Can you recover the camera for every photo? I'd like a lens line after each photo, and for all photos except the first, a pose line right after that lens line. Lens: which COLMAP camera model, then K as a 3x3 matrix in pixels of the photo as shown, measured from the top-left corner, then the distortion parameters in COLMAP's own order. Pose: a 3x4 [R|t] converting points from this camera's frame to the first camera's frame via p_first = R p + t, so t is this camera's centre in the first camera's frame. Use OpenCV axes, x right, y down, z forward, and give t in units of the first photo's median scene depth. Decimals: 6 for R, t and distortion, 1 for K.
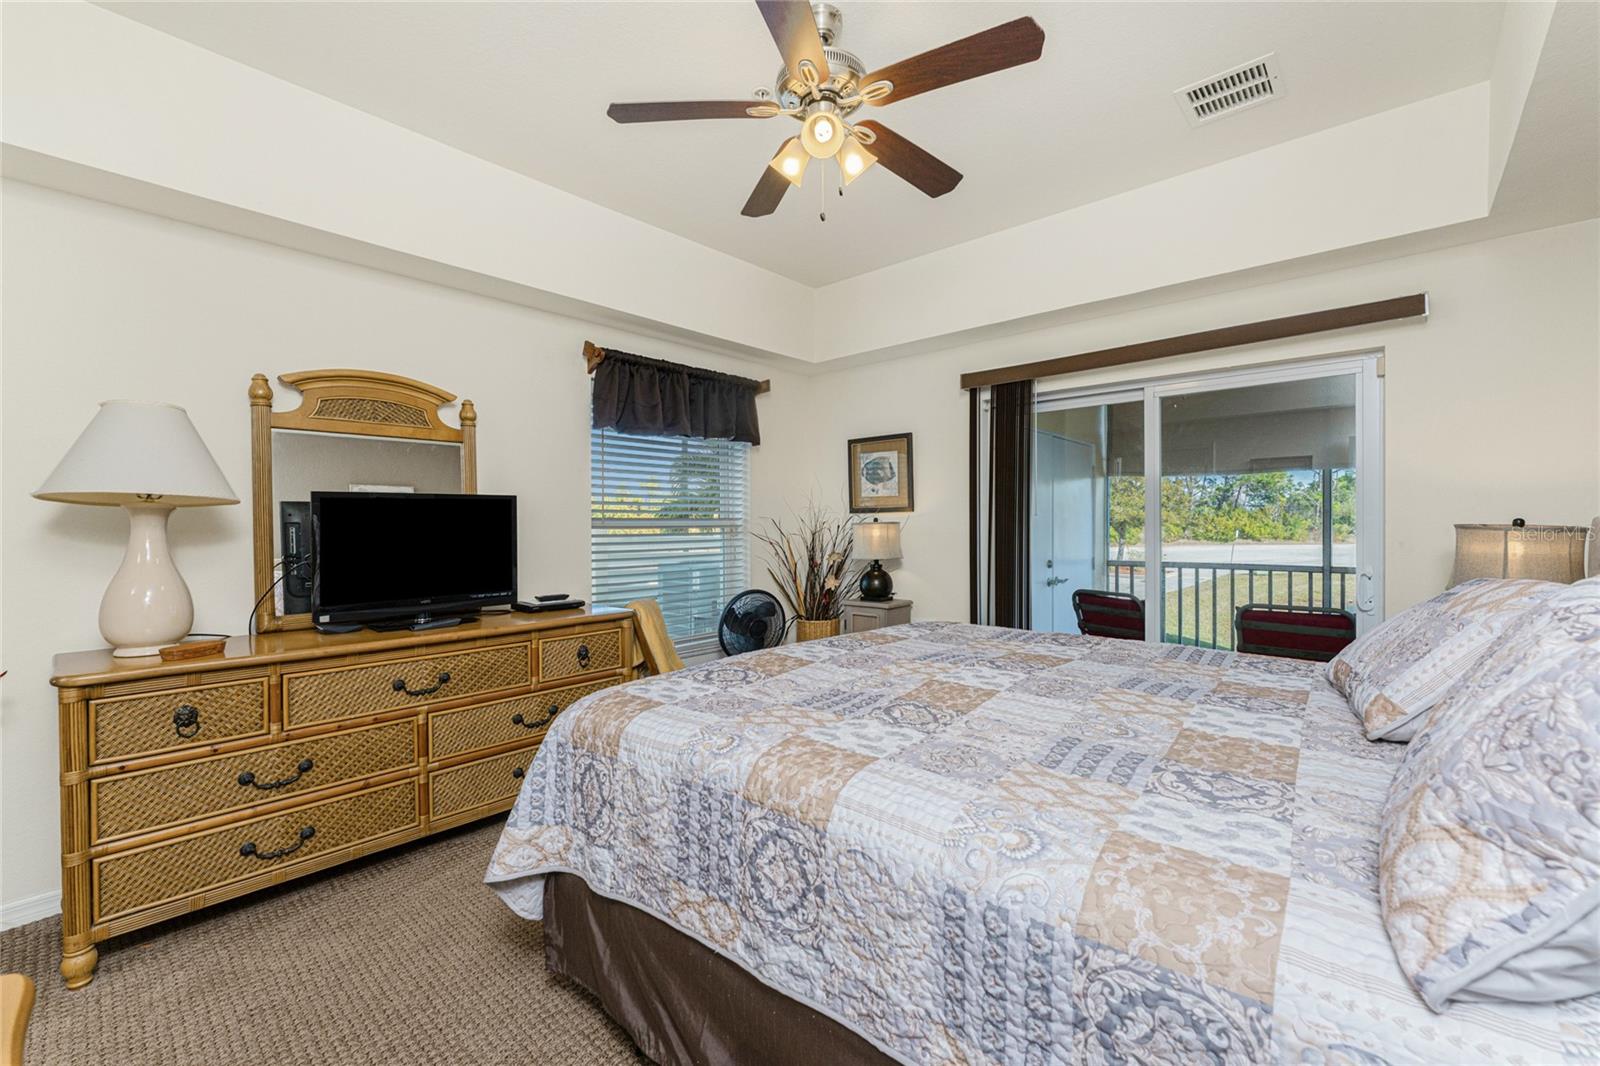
lens RADIAL K [[661.3, 0, 793.1], [0, 661.3, 536.3], [0, 0, 1]] dist [-0.002609, 0.000079]
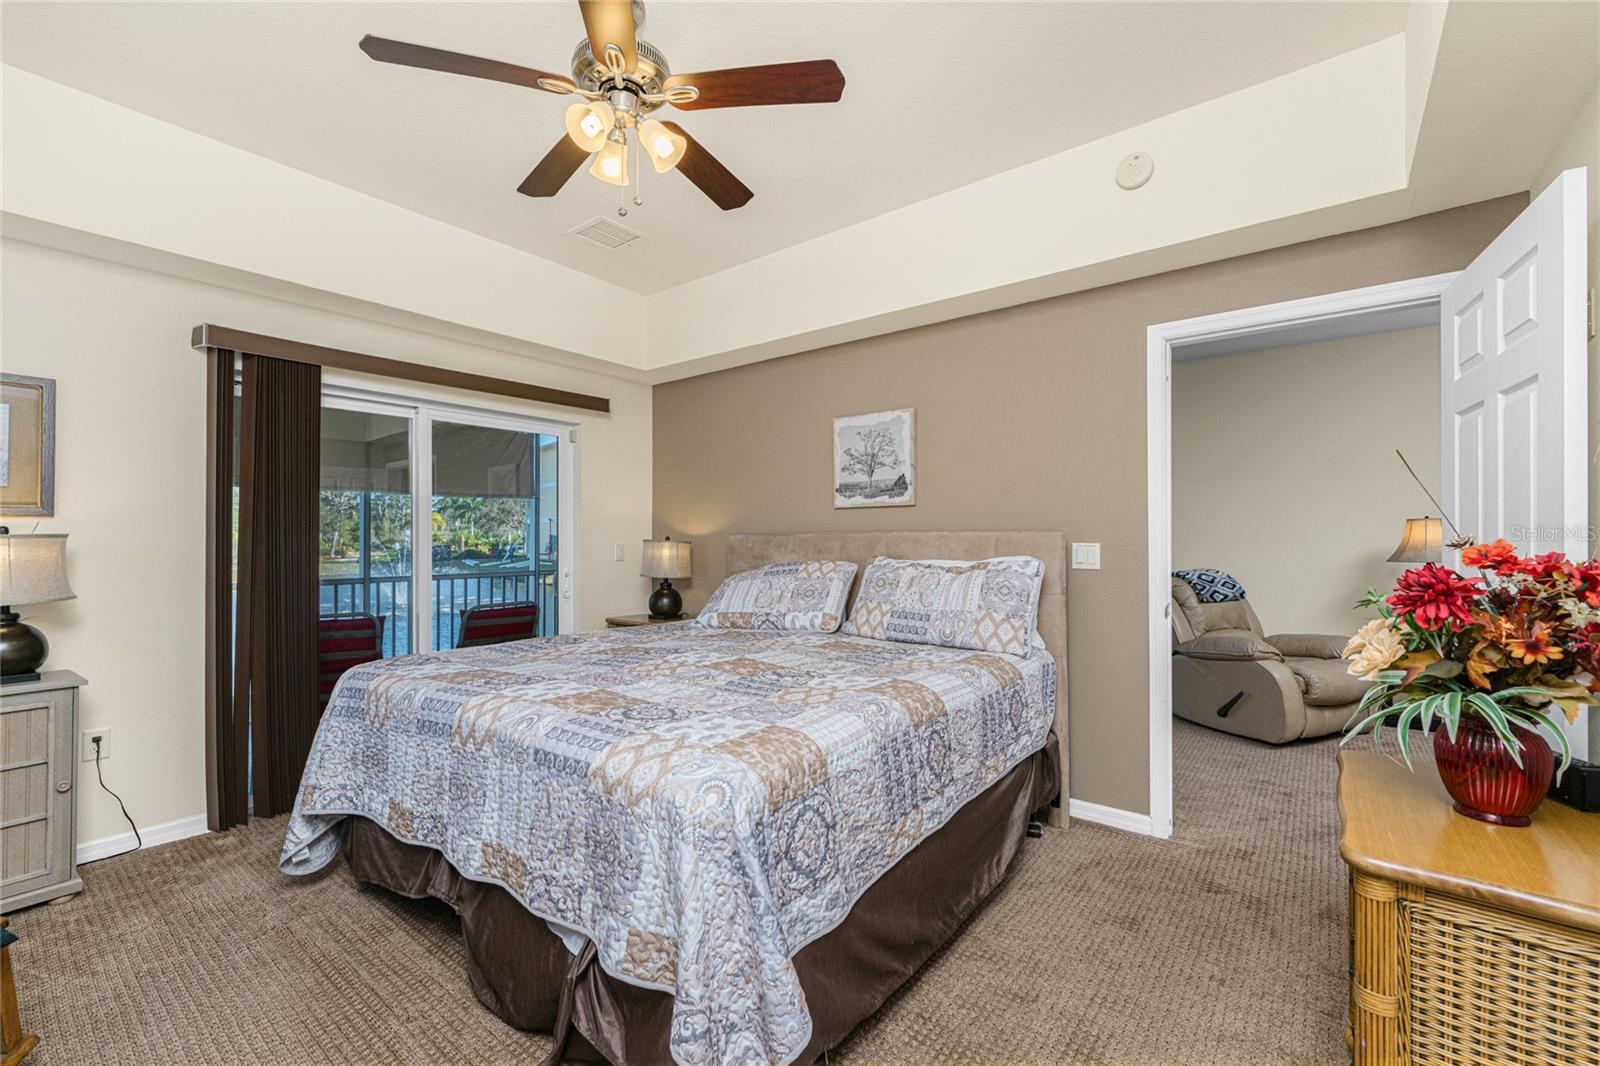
lens RADIAL K [[661.3, 0, 793.1], [0, 661.3, 536.3], [0, 0, 1]] dist [-0.002609, 0.000079]
pose [[-0.056122, 0.006576, 0.998402, -0.543768], [0.020889, 0.999767, -0.005410, -0.005422], [-0.998205, 0.020552, -0.056246, 0.484618]]
